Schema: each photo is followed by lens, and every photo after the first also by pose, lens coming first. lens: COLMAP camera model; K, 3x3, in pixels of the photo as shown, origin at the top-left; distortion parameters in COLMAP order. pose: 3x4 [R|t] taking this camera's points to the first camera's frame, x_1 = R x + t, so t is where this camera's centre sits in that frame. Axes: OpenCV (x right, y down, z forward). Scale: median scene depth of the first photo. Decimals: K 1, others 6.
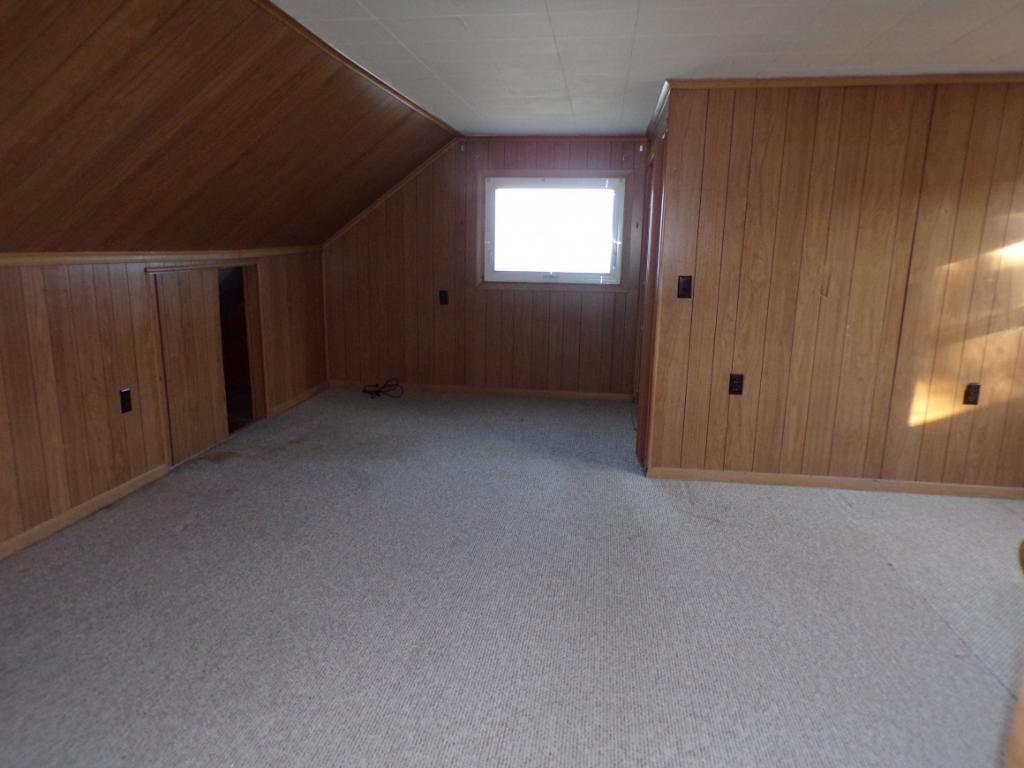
lens RADIAL K [[690.6, 0, 509.7], [0, 690.6, 383.0], [0, 0, 1]] dist [0.024369, 0.002123]
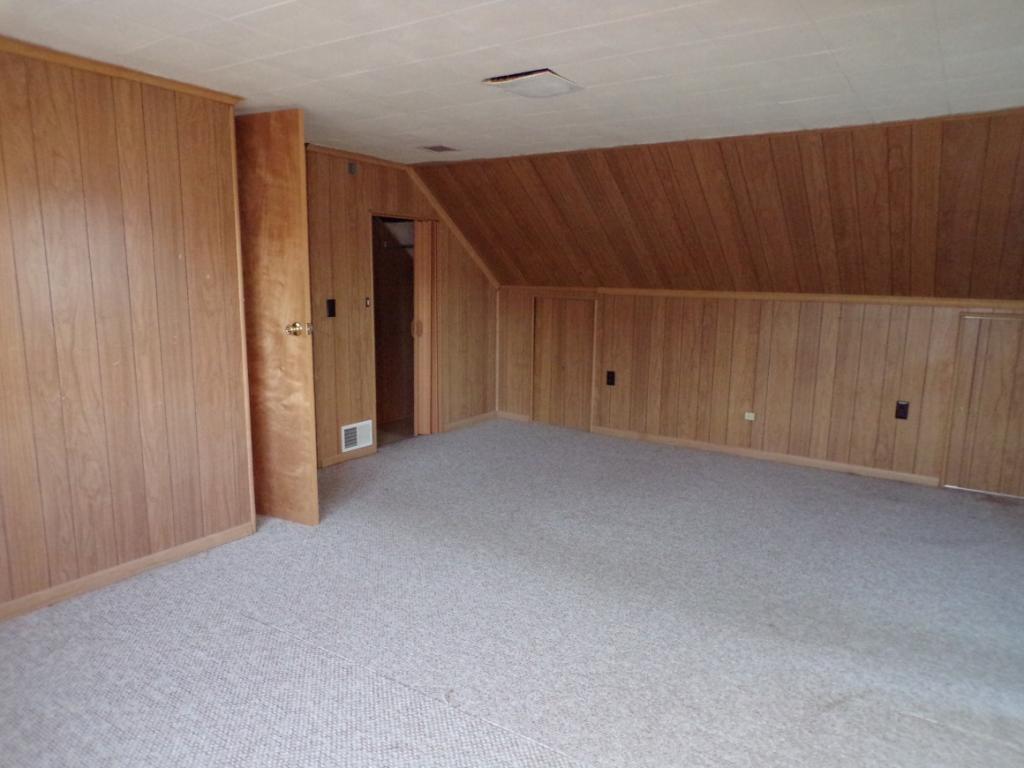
lens RADIAL K [[690.6, 0, 511.0], [0, 690.6, 387.0], [0, 0, 1]] dist [0.024369, 0.002123]
pose [[-0.441707, 0.118943, -0.889240, 0.872497], [-0.206824, 0.950975, 0.229935, -0.155027], [0.872994, 0.285481, -0.395452, 0.816400]]
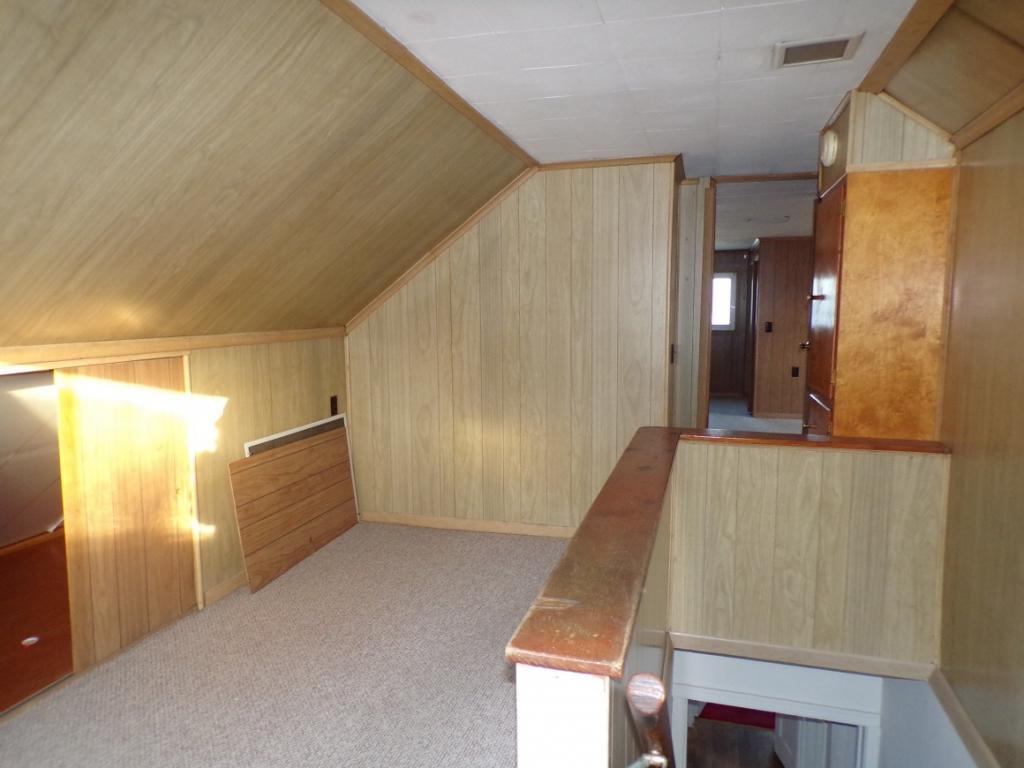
lens RADIAL K [[690.6, 0, 514.4], [0, 690.6, 388.5], [0, 0, 1]] dist [0.024369, 0.002123]
pose [[0.990945, -0.007285, -0.134071, -0.252795], [-0.004617, 0.996088, -0.088244, 0.251349], [0.134189, 0.088064, 0.987035, -1.256552]]
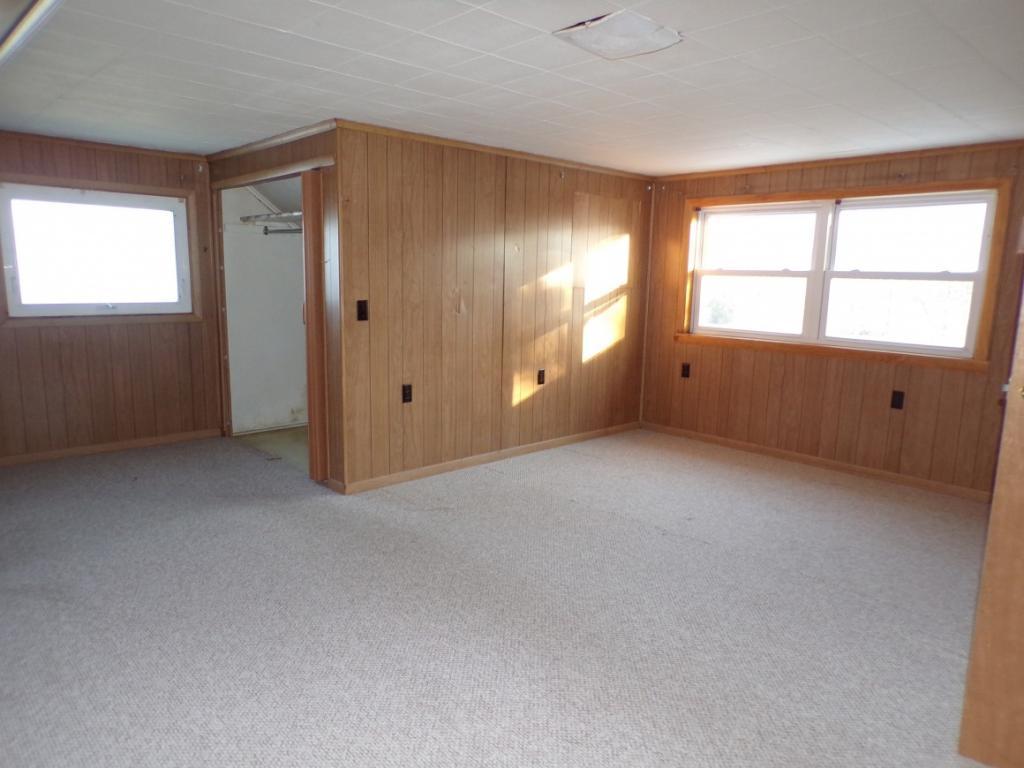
lens RADIAL K [[690.6, 0, 507.4], [0, 690.6, 387.1], [0, 0, 1]] dist [0.024369, 0.002123]
pose [[0.639168, -0.128905, 0.758187, -0.436993], [0.150929, 0.987707, 0.040692, -0.030471], [-0.754112, 0.088424, 0.650766, 0.137516]]
